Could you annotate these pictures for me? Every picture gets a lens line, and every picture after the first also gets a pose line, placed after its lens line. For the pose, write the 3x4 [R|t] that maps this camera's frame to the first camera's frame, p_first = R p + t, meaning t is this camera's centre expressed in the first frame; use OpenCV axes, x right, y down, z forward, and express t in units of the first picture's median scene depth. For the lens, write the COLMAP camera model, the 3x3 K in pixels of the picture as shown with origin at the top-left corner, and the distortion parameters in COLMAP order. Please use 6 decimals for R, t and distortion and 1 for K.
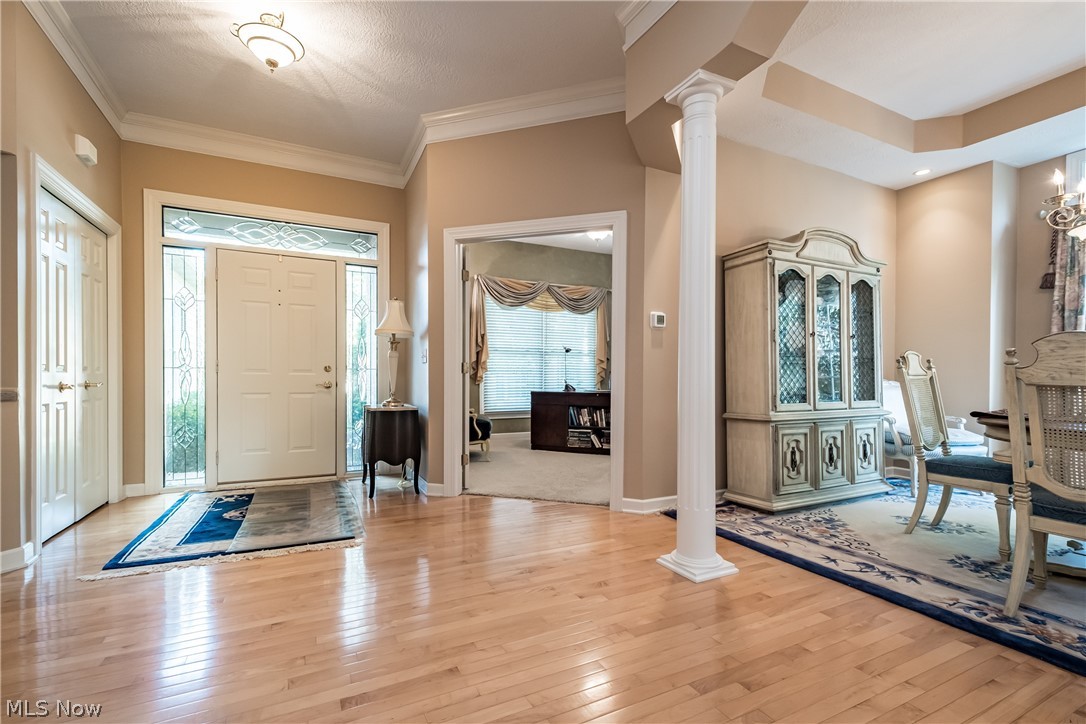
lens RADIAL K [[479.8, 0, 542.6], [0, 479.8, 382.9], [0, 0, 1]] dist [0.013129, -0.000727]
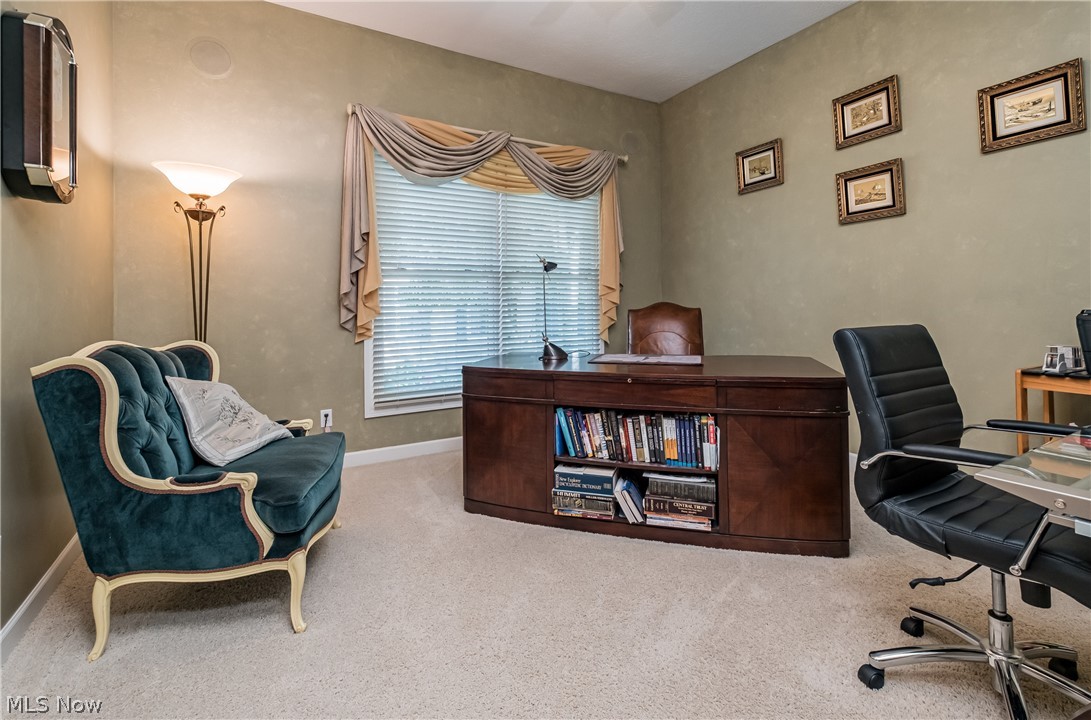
lens RADIAL K [[482.0, 0, 547.1], [0, 482.0, 365.7], [0, 0, 1]] dist [0.013129, -0.000727]
pose [[0.998410, -0.018021, 0.053405, 0.028245], [0.011731, 0.993201, 0.115819, -0.031713], [-0.055129, -0.115008, 0.991834, 0.617498]]
